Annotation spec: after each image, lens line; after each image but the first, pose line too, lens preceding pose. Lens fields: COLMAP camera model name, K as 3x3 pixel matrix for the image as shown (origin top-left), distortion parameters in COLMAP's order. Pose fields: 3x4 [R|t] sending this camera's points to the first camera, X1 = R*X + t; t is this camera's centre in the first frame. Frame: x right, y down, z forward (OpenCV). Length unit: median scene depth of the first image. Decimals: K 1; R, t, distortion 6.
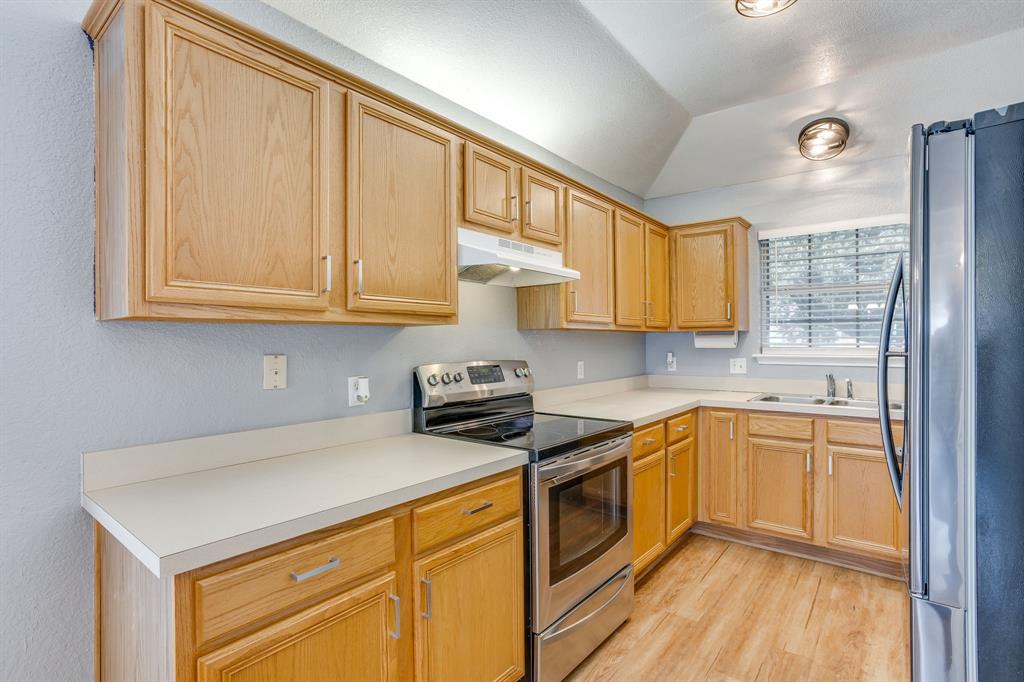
lens RADIAL K [[498.5, 0, 506.6], [0, 498.5, 340.6], [0, 0, 1]] dist [-0.057774, 0.035411]
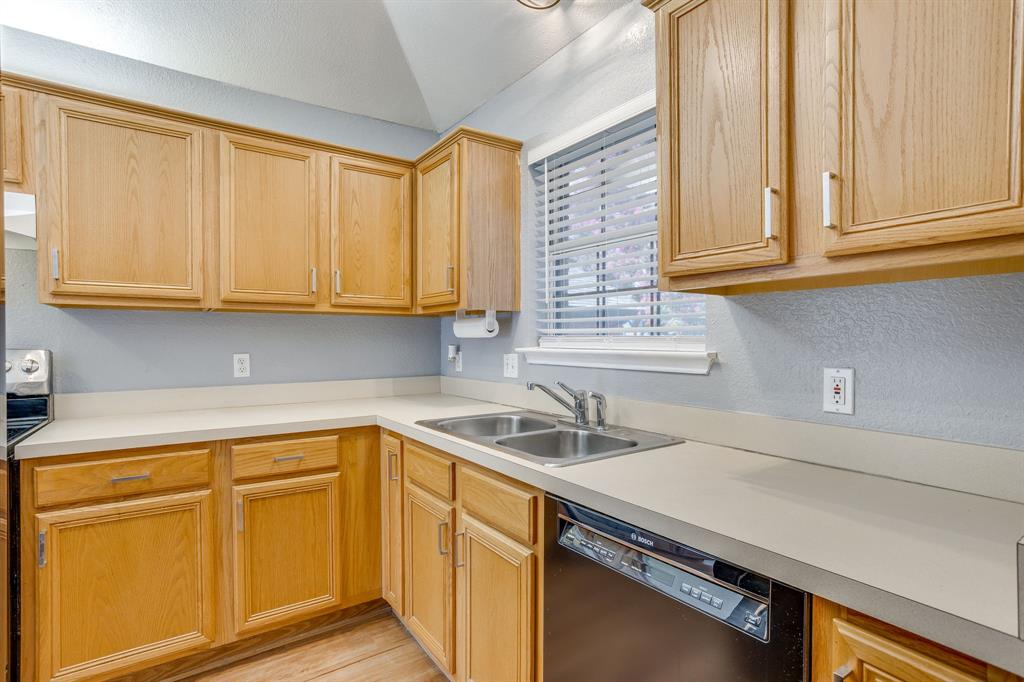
lens RADIAL K [[505.8, 0, 511.7], [0, 505.8, 343.8], [0, 0, 1]] dist [-0.061334, 0.037433]
pose [[0.957960, 0.005190, -0.286855, 0.816202], [-0.001796, 0.999925, 0.012092, 0.018695], [0.286896, -0.011068, 0.957898, 0.453505]]
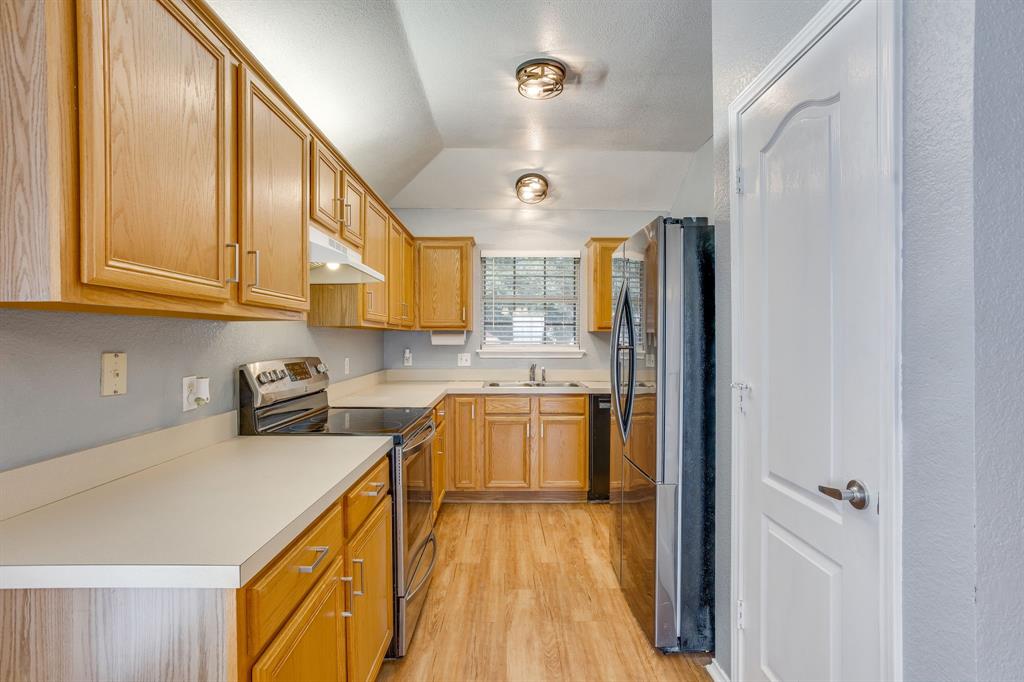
lens RADIAL K [[498.5, 0, 506.6], [0, 498.5, 340.6], [0, 0, 1]] dist [-0.057774, 0.035411]
pose [[0.777251, 0.003435, 0.629181, -0.268665], [-0.006042, 0.999980, 0.002004, 0.002199], [-0.629162, -0.005359, 0.777256, -0.016428]]
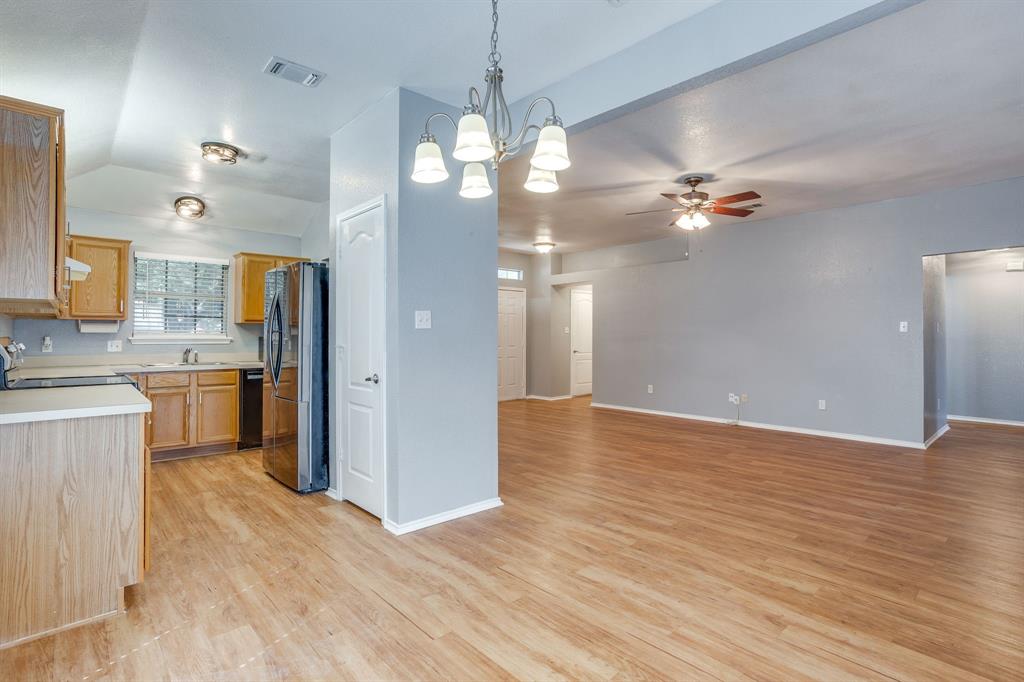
lens RADIAL K [[503.2, 0, 508.0], [0, 503.2, 324.7], [0, 0, 1]] dist [-0.060510, 0.035577]
pose [[0.157912, 0.028491, 0.987042, -0.864274], [-0.004036, 0.999594, -0.028208, 0.032425], [-0.987445, 0.000470, 0.157963, -0.355010]]
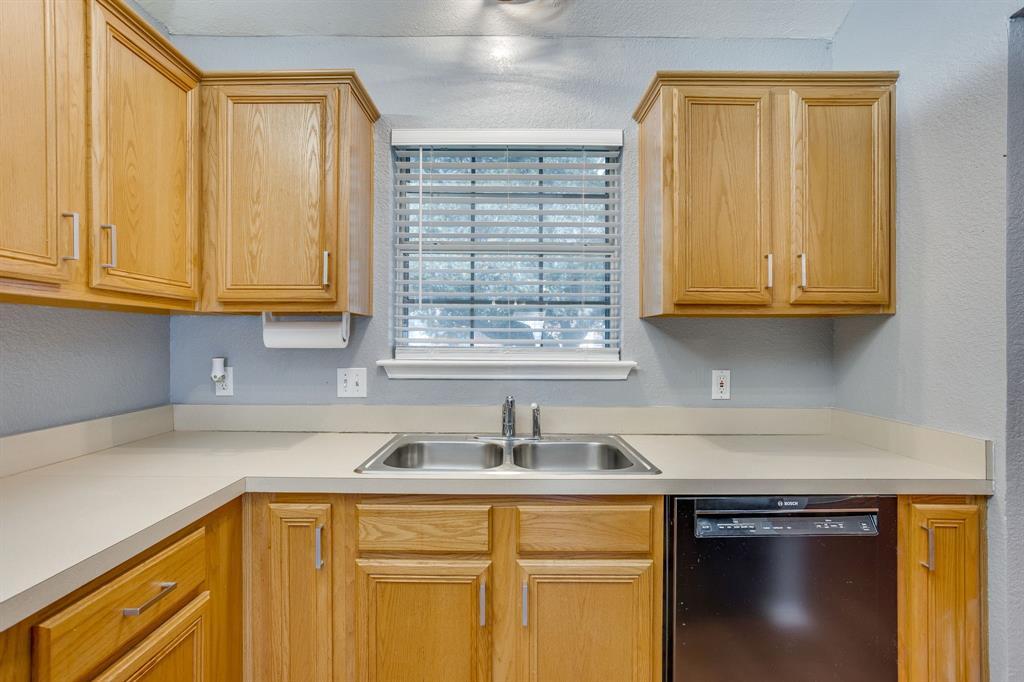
lens RADIAL K [[498.5, 0, 506.6], [0, 498.5, 340.6], [0, 0, 1]] dist [-0.057774, 0.035411]
pose [[0.783113, 0.007039, 0.621840, 0.336197], [-0.008296, 0.999965, -0.000872, 0.007935], [-0.621824, -0.004476, 0.783144, 0.605214]]
